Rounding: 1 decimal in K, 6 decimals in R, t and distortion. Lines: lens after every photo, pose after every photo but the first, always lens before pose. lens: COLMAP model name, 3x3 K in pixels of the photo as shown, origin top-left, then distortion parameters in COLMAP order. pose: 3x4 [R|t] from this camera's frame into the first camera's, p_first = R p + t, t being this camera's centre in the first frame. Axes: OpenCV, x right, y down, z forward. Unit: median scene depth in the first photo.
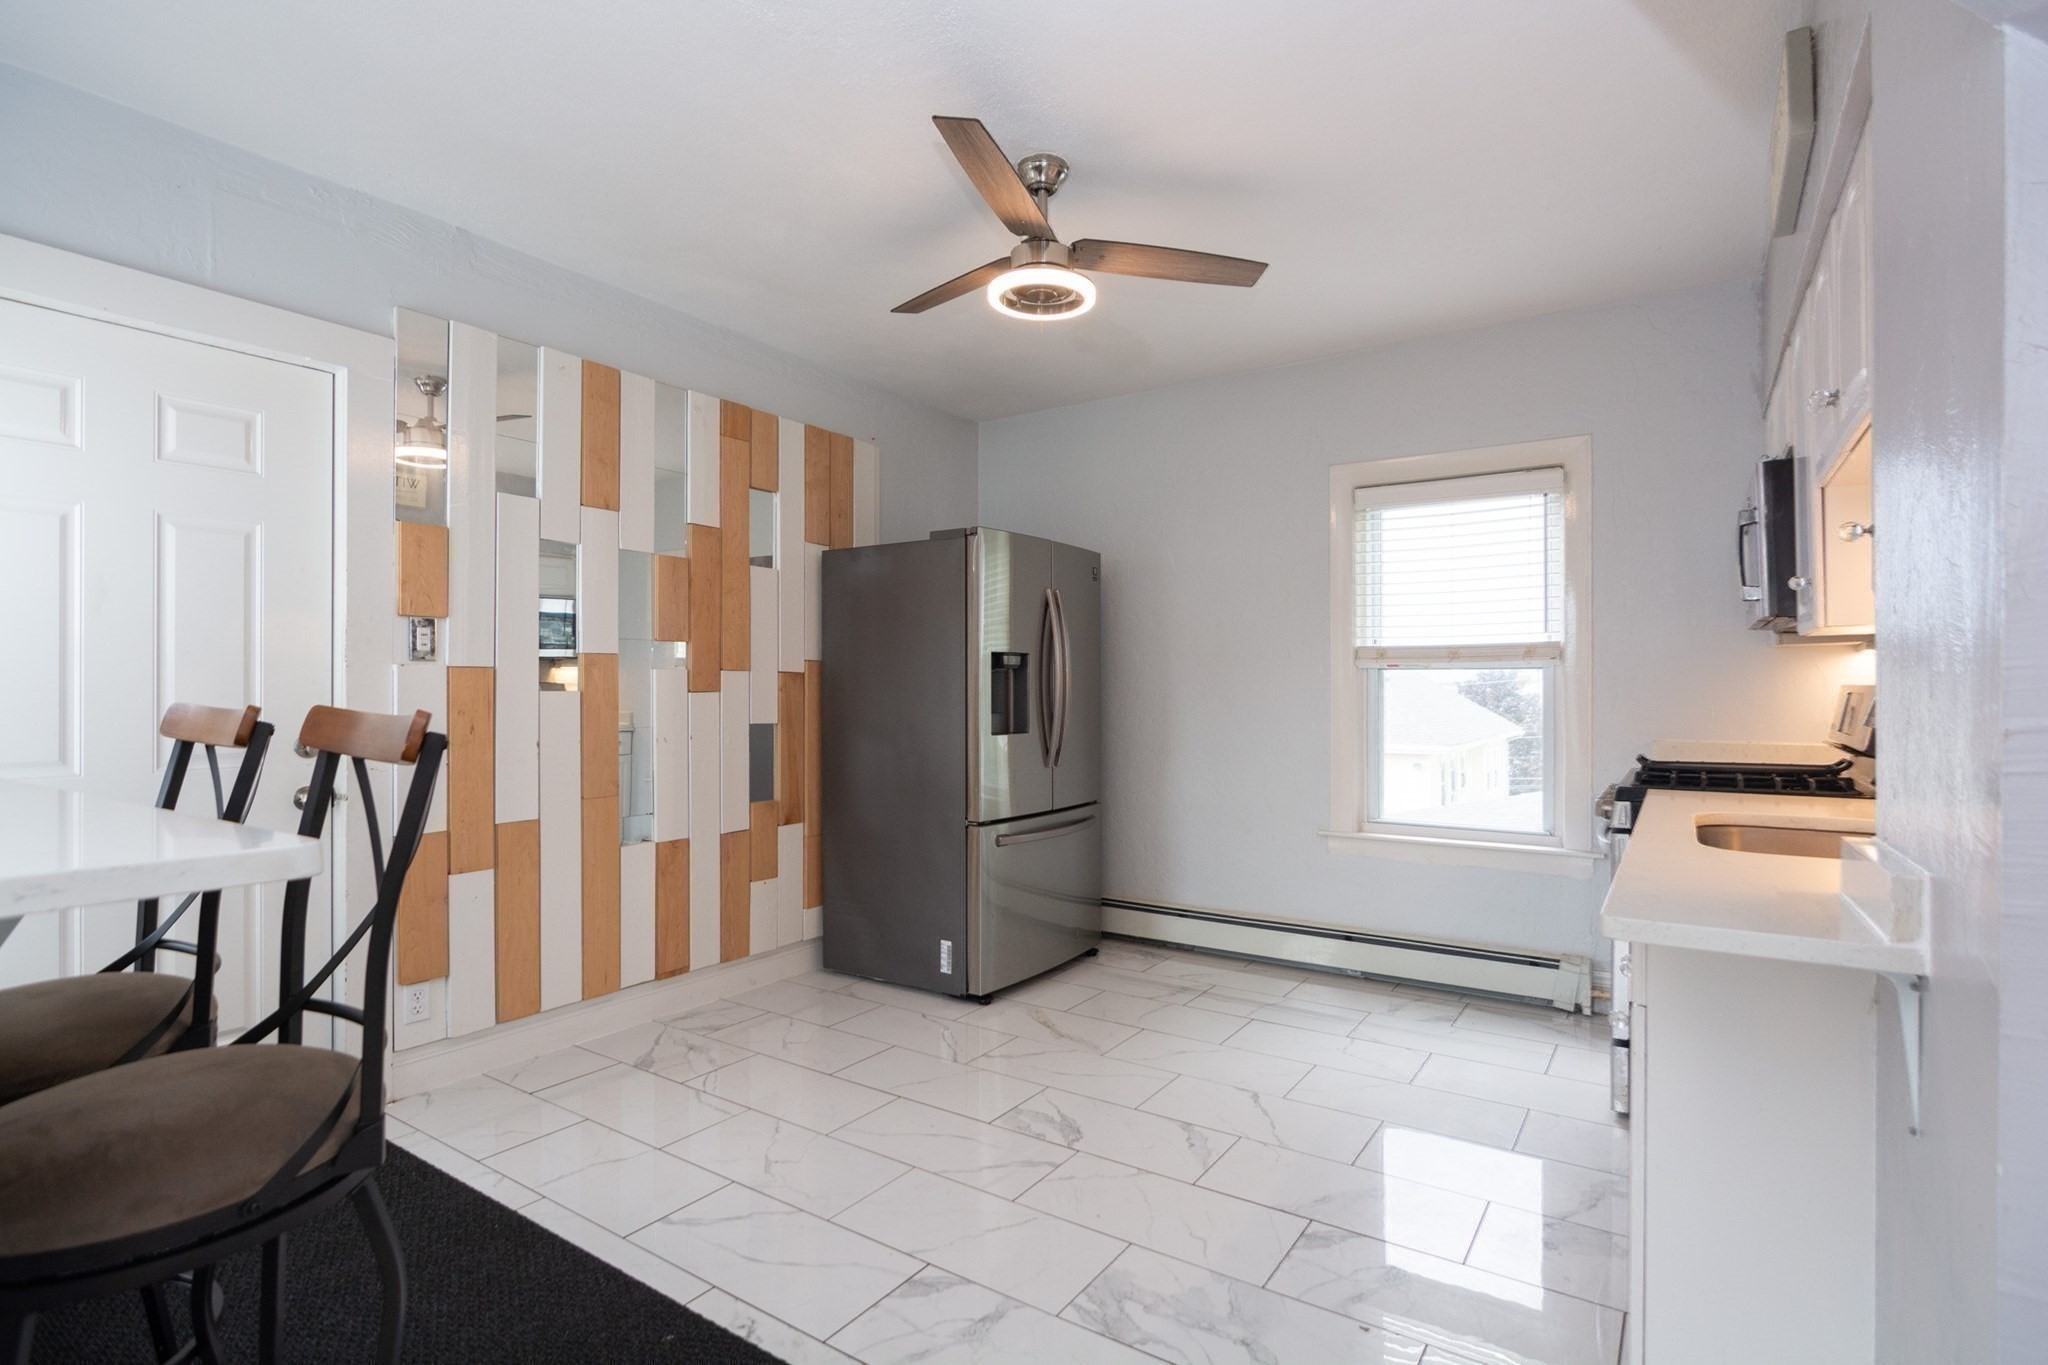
lens RADIAL K [[1007.5, 0, 1030.7], [0, 1007.5, 683.1], [0, 0, 1]] dist [-0.010640, -0.000146]
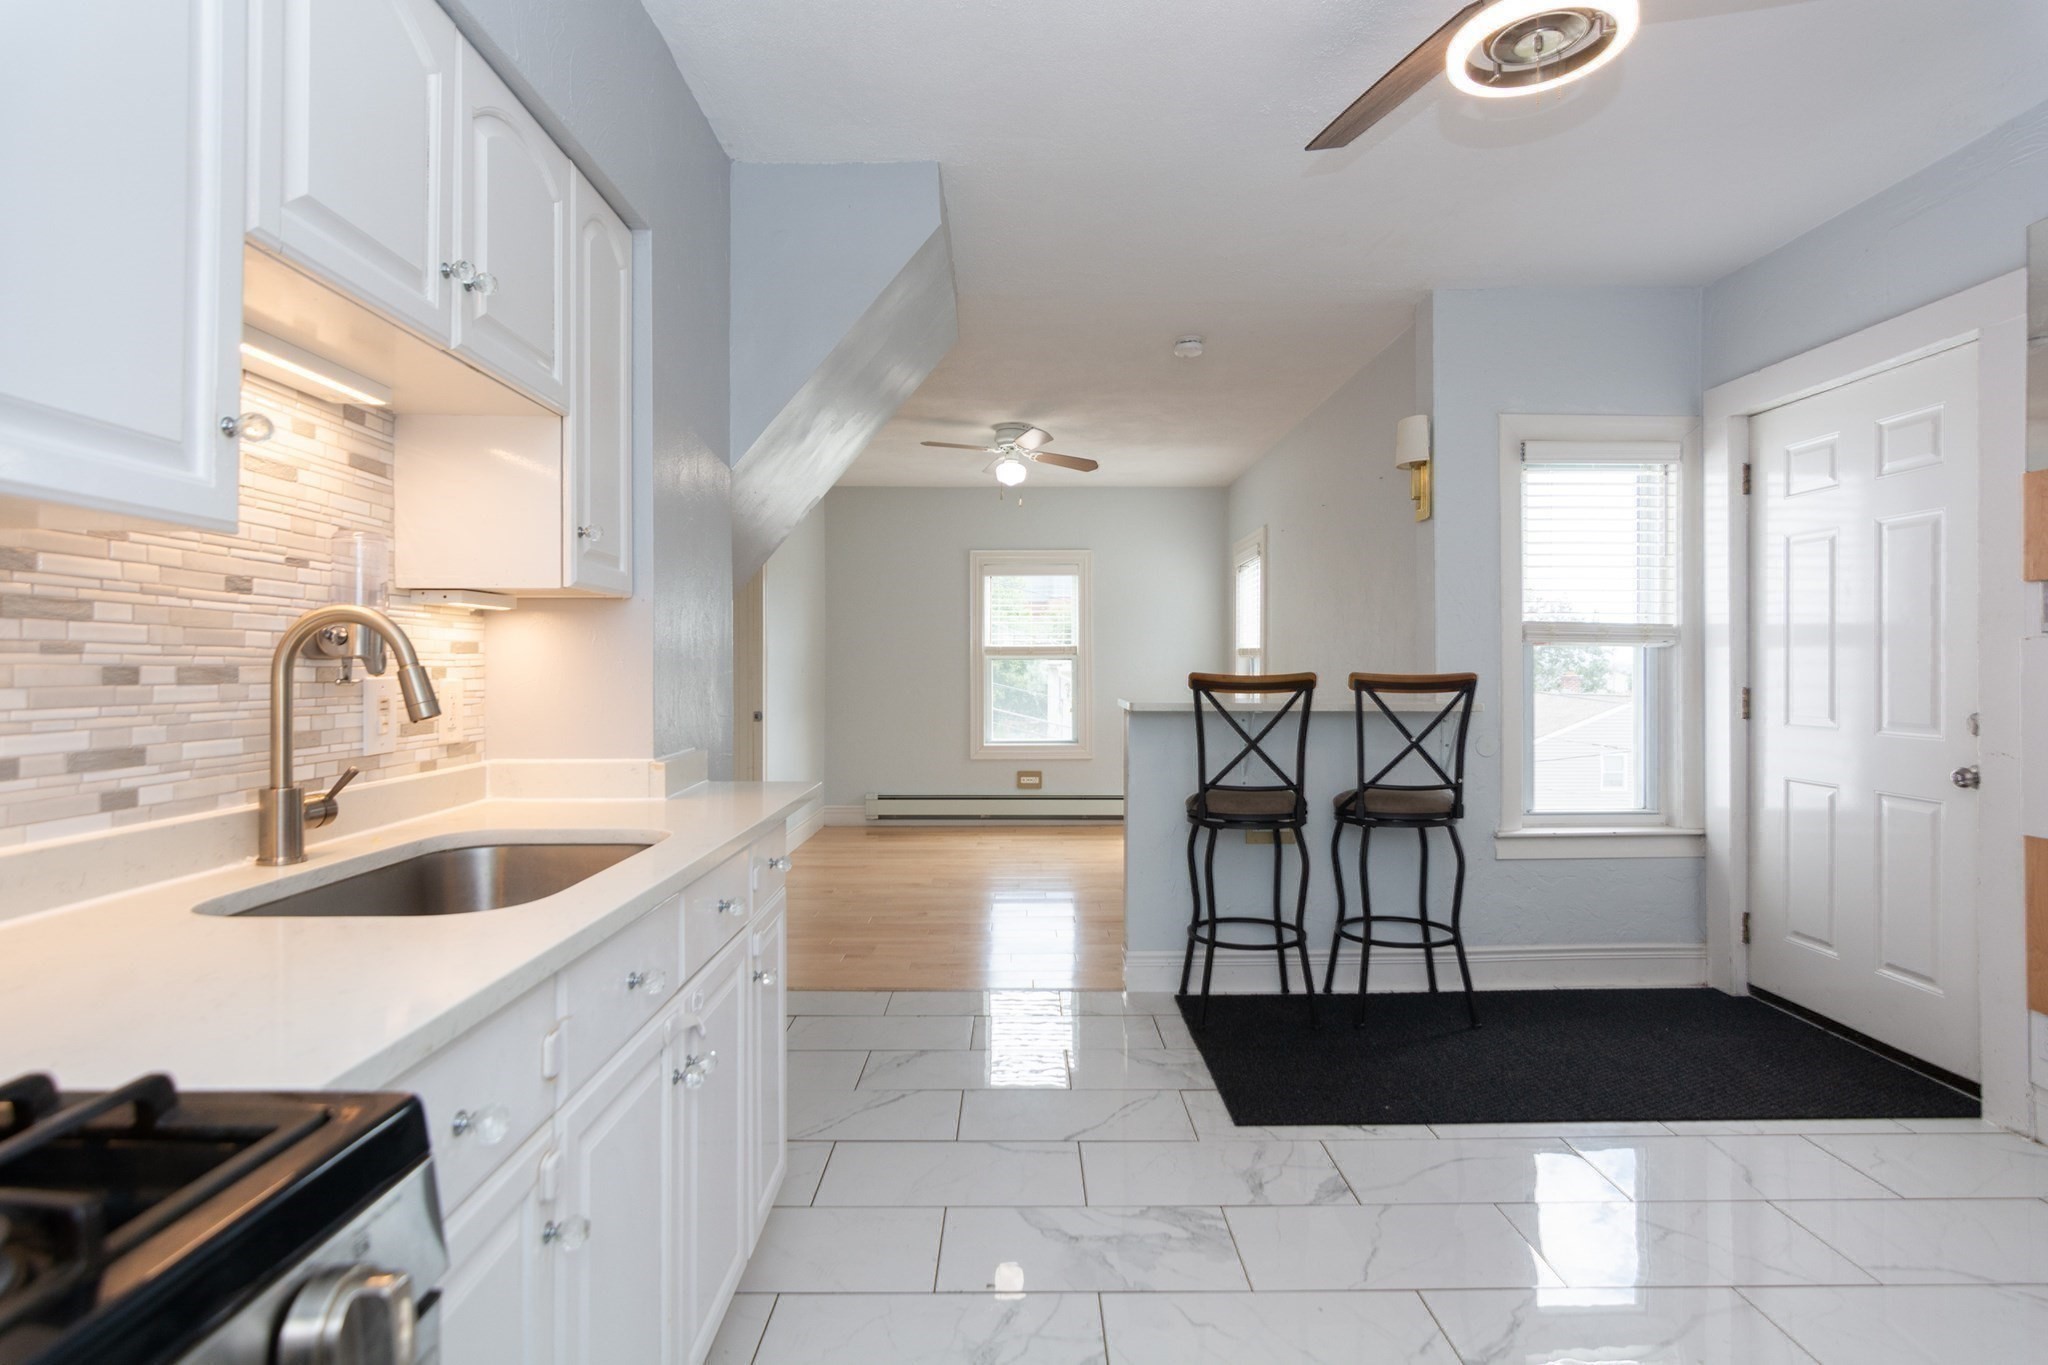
lens RADIAL K [[1006.2, 0, 1029.3], [0, 1006.2, 666.2], [0, 0, 1]] dist [0.000314, 0.000634]
pose [[-0.822760, 0.002501, -0.568384, 0.523296], [0.003353, 0.999994, -0.000453, 0.003466], [0.568380, -0.002278, -0.822763, 1.105540]]
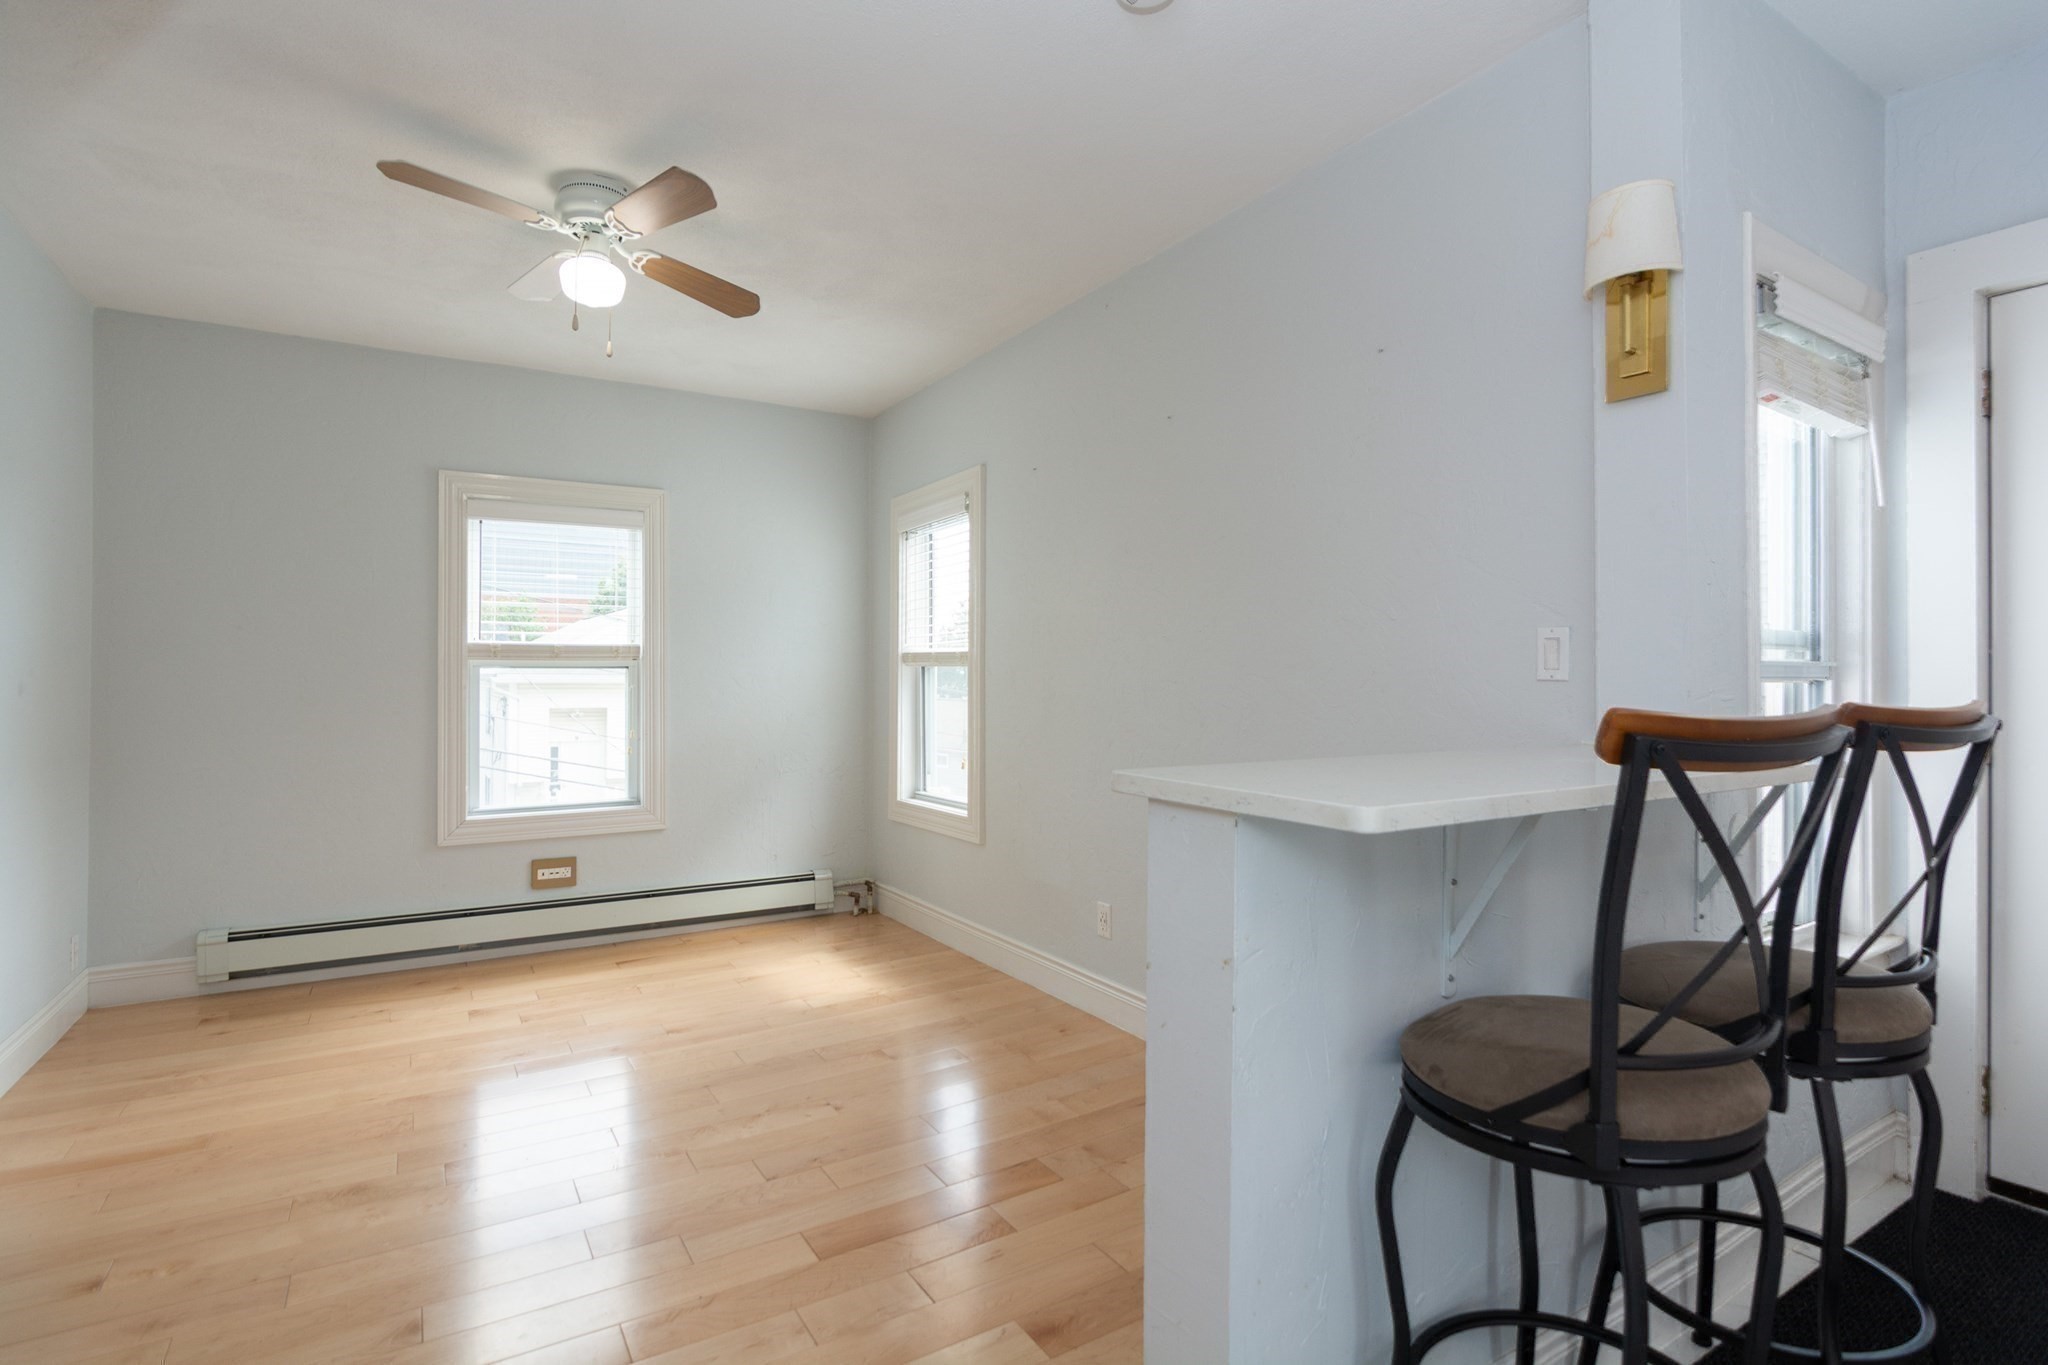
lens RADIAL K [[1005.7, 0, 1027.8], [0, 1005.7, 674.7], [0, 0, 1]] dist [-0.008558, -0.001125]
pose [[-0.412181, -0.001733, -0.911100, 0.160876], [0.000832, 0.999997, -0.002278, 0.000391], [0.911102, -0.001696, -0.412178, 0.306153]]
